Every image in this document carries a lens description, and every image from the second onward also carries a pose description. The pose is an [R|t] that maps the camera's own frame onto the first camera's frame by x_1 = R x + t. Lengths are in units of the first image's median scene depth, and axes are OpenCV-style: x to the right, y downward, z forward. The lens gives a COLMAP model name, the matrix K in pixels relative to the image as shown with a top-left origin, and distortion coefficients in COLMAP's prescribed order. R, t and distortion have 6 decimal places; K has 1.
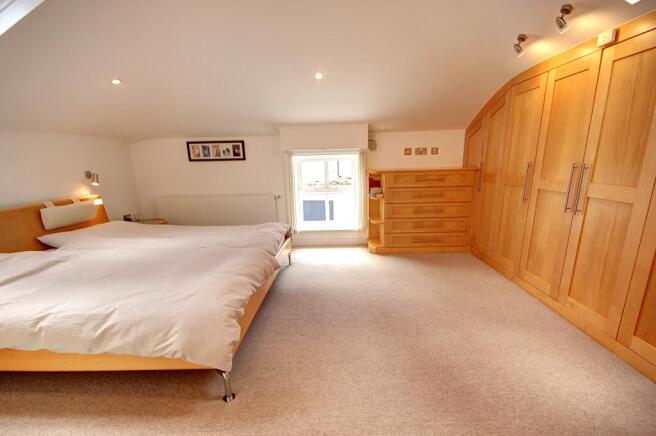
lens RADIAL K [[310.8, 0, 324.3], [0, 310.8, 228.5], [0, 0, 1]] dist [0.013047, -0.001971]
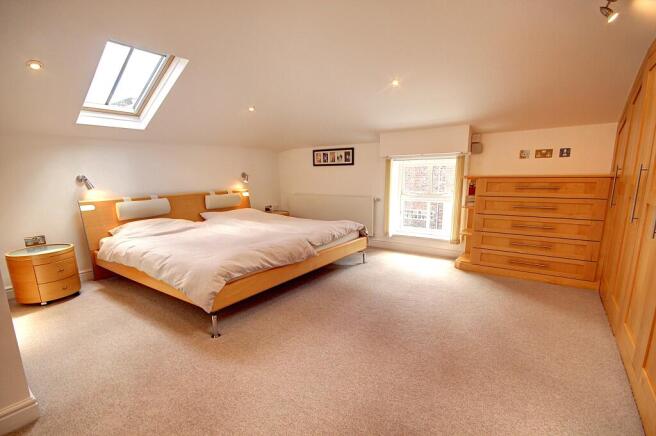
lens RADIAL K [[310.8, 0, 324.3], [0, 310.8, 216.7], [0, 0, 1]] dist [0.013047, -0.001971]
pose [[0.827471, 0.092078, -0.553908, 0.337384], [-0.126599, 0.991657, -0.024276, 0.003846], [0.547051, 0.090212, 0.832224, 0.042404]]
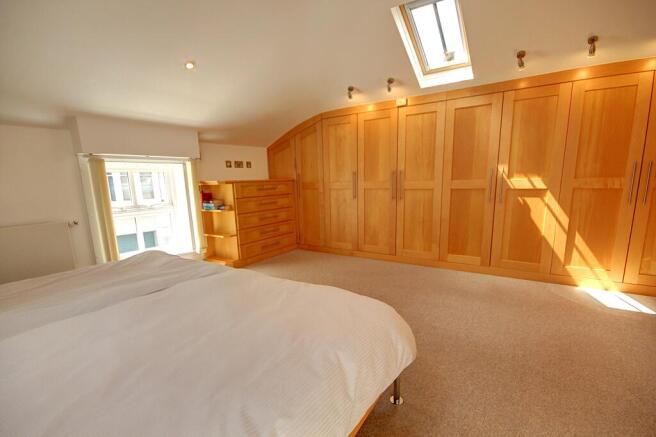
lens RADIAL K [[310.8, 0, 325.7], [0, 310.8, 222.4], [0, 0, 1]] dist [0.013047, -0.001971]
pose [[0.524772, -0.105622, 0.844665, -0.483474], [0.195084, 0.980786, 0.001442, -0.003252], [-0.828587, 0.164024, 0.535294, 0.258914]]
